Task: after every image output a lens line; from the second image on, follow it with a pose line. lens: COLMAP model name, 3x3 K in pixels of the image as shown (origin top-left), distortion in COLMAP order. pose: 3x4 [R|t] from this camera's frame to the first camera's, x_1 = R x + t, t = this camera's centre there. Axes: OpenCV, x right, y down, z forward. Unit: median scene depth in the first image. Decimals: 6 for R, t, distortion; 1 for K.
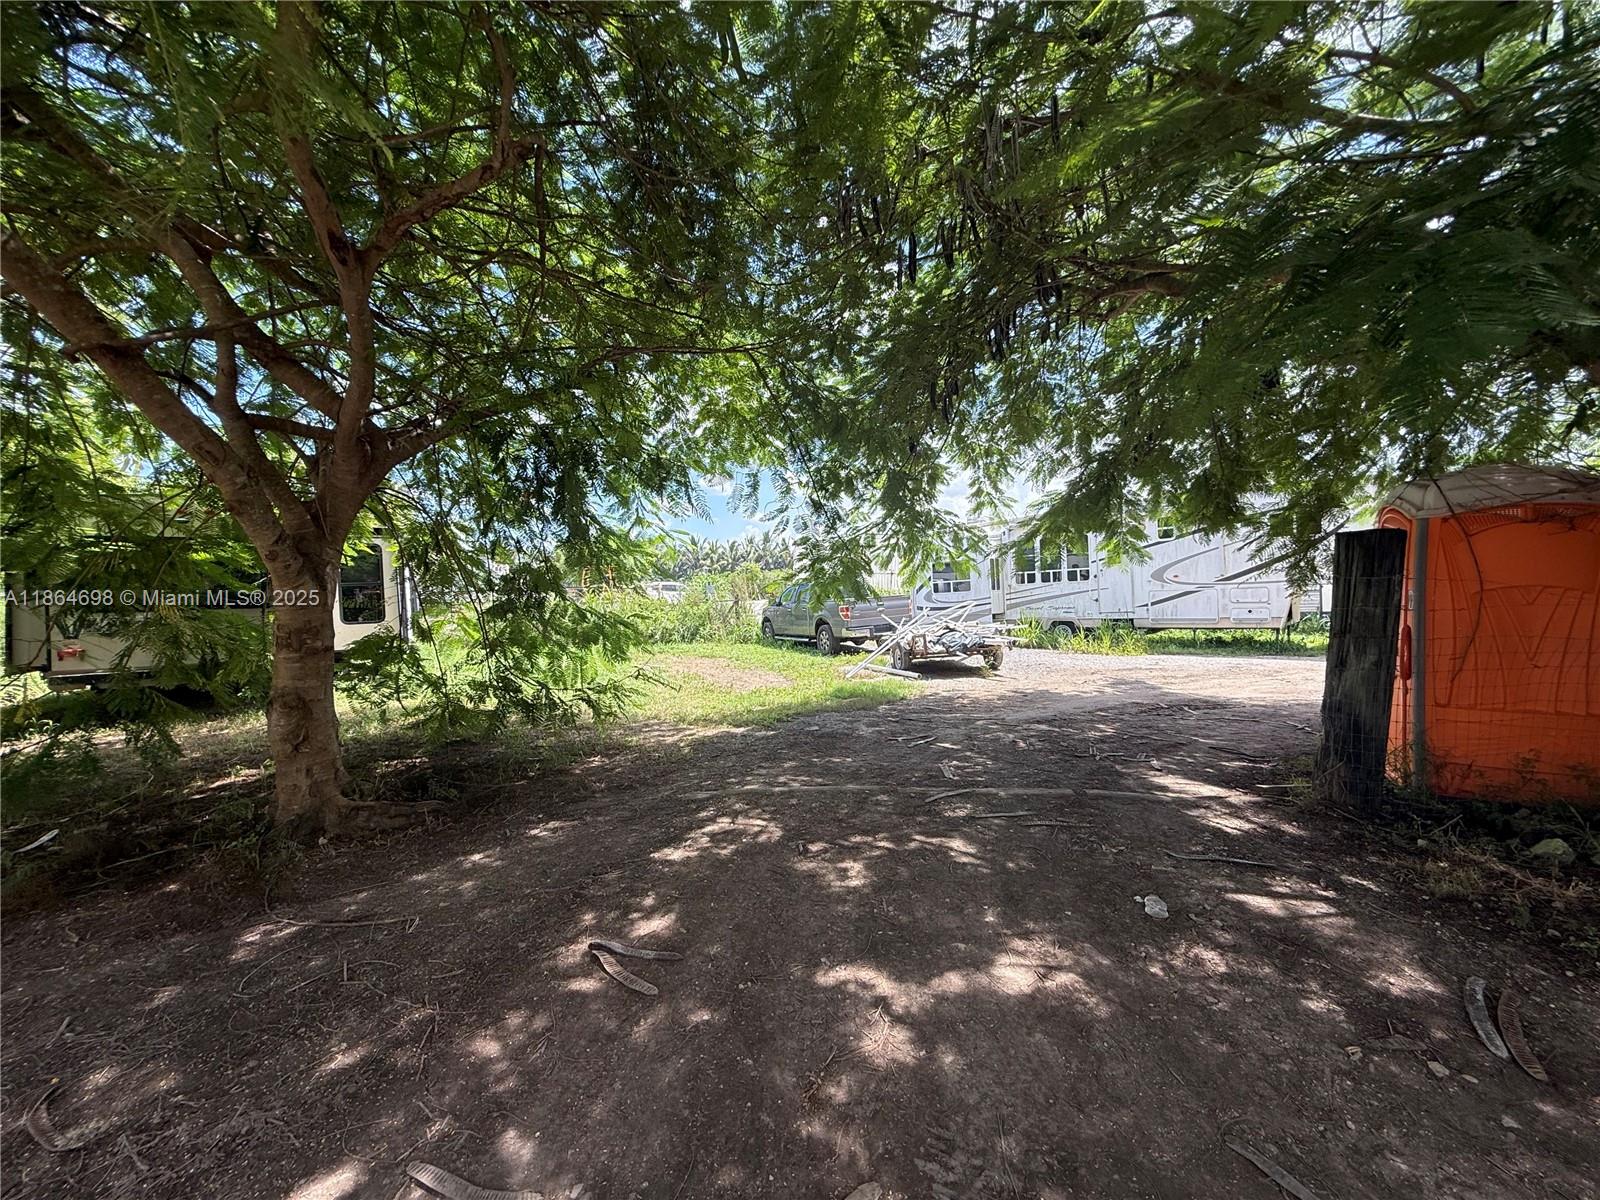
lens RADIAL K [[635.7, 0, 799.7], [0, 635.7, 602.6], [0, 0, 1]] dist [-0.001867, -0.000230]
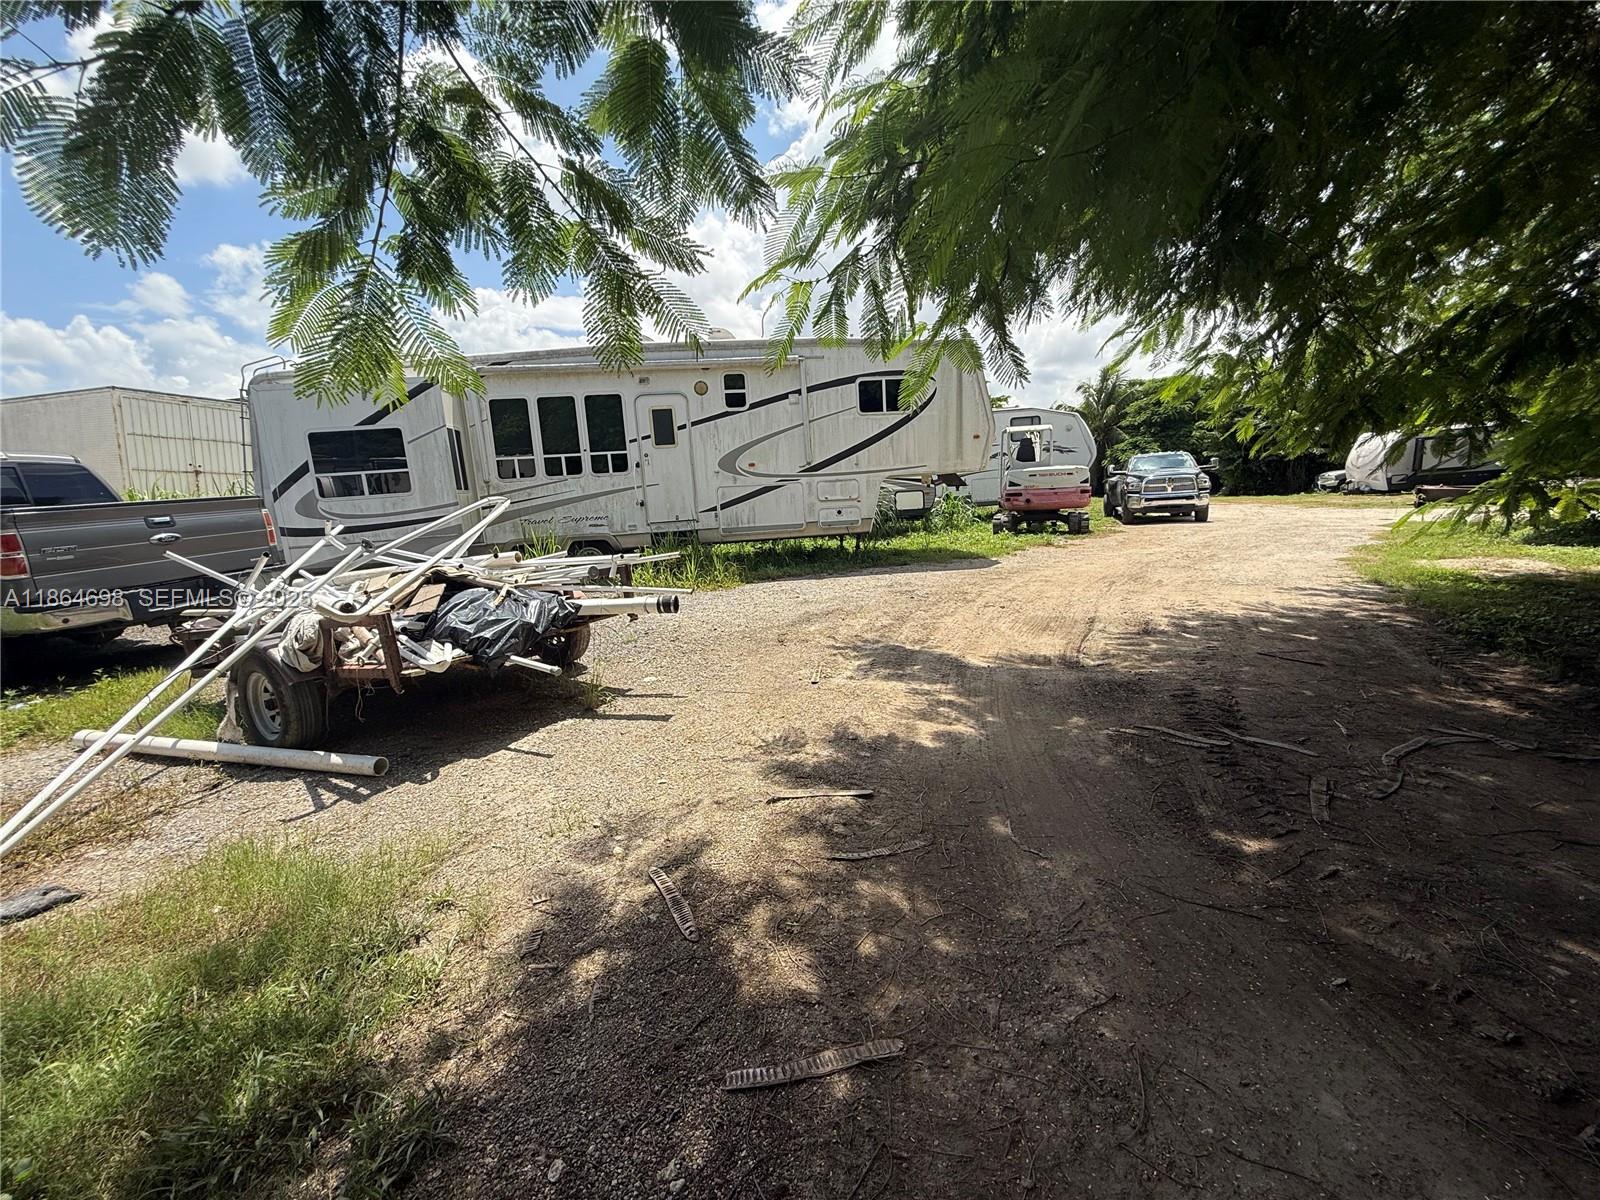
lens RADIAL K [[635.7, 0, 799.8], [0, 635.7, 599.0], [0, 0, 1]] dist [-0.001867, -0.000230]
pose [[0.620752, -0.132056, 0.772805, 0.067743], [0.038239, 0.989639, 0.138393, 0.008296], [-0.783074, -0.056357, 0.619370, 0.487076]]
